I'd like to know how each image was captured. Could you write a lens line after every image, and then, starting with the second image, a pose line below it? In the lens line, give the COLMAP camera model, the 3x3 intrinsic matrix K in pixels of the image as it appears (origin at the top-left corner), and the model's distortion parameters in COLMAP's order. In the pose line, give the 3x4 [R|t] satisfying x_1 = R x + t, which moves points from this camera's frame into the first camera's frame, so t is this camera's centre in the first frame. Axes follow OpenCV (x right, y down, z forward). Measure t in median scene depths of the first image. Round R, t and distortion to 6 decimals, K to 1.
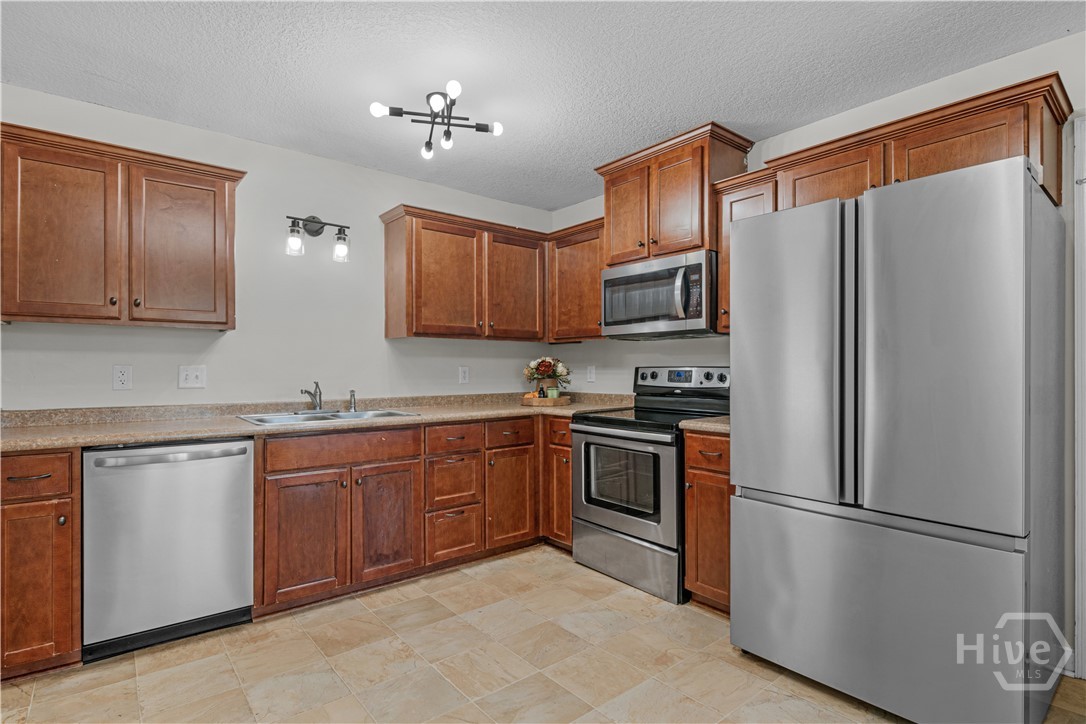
lens RADIAL K [[547.4, 0, 550.8], [0, 547.4, 361.0], [0, 0, 1]] dist [-0.017652, -0.004570]
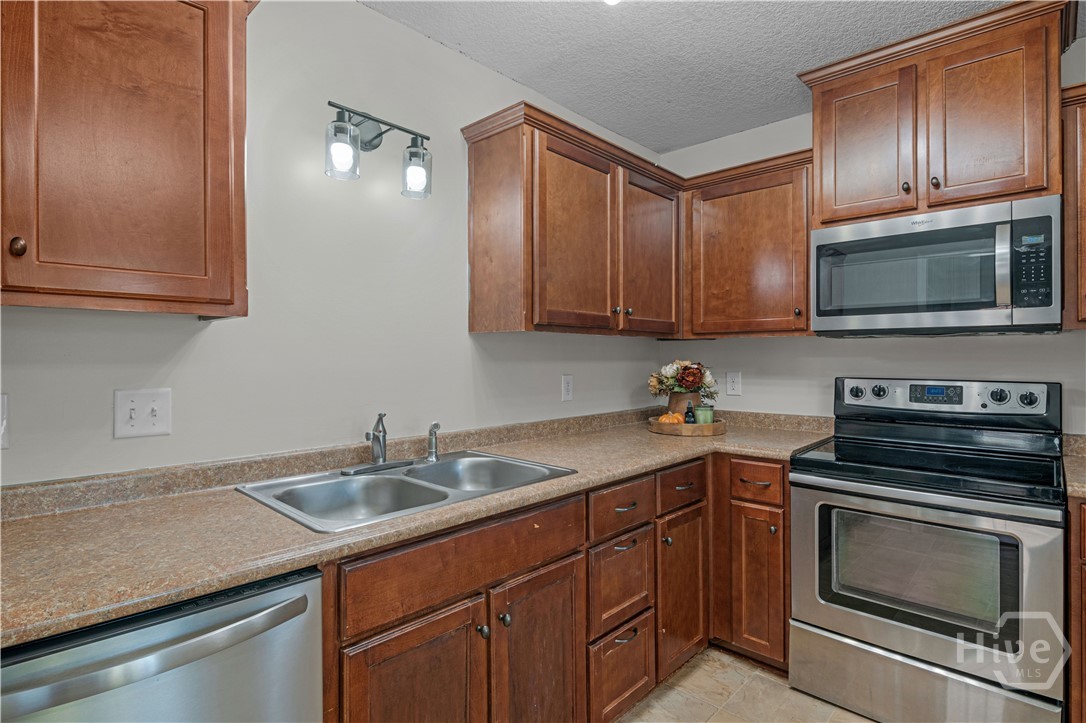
lens RADIAL K [[547.4, 0, 543.3], [0, 547.4, 356.8], [0, 0, 1]] dist [-0.017652, -0.004570]
pose [[0.992603, 0.001912, 0.121389, -0.316118], [-0.003732, 0.999884, 0.014768, -0.025269], [-0.121347, -0.015111, 0.992495, 0.413722]]
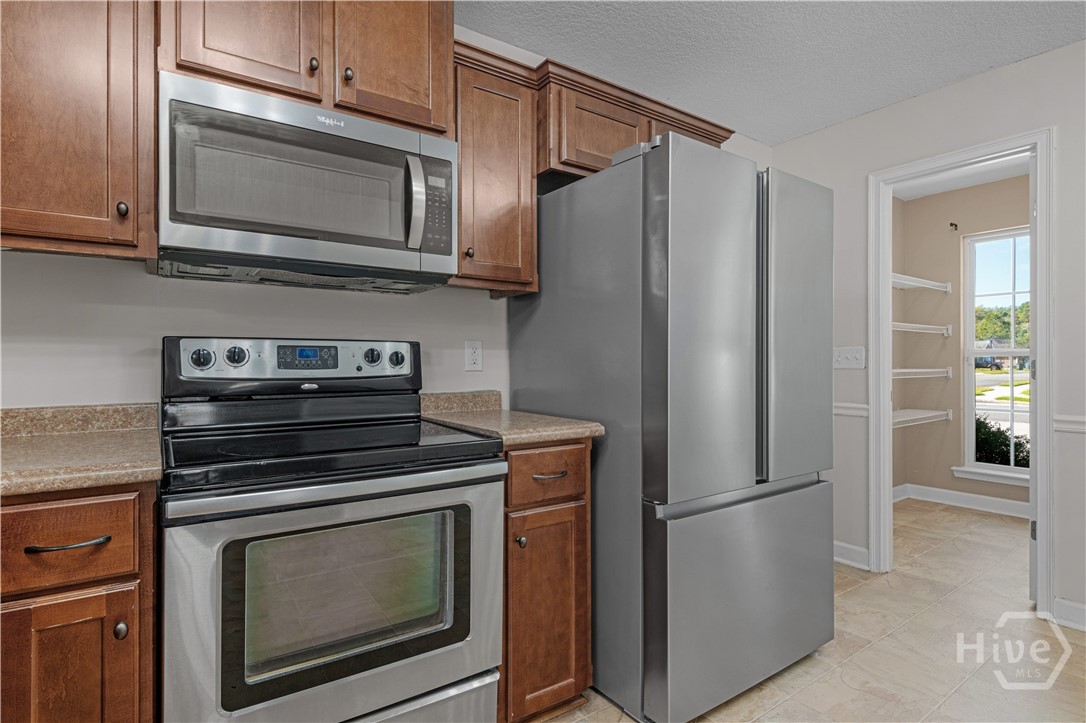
lens RADIAL K [[547.4, 0, 548.3], [0, 547.4, 353.6], [0, 0, 1]] dist [-0.017652, -0.004570]
pose [[0.066298, 0.014294, 0.997698, -0.263314], [-0.012561, 0.999830, -0.013490, 0.028950], [-0.997721, -0.011638, 0.066466, 0.747989]]
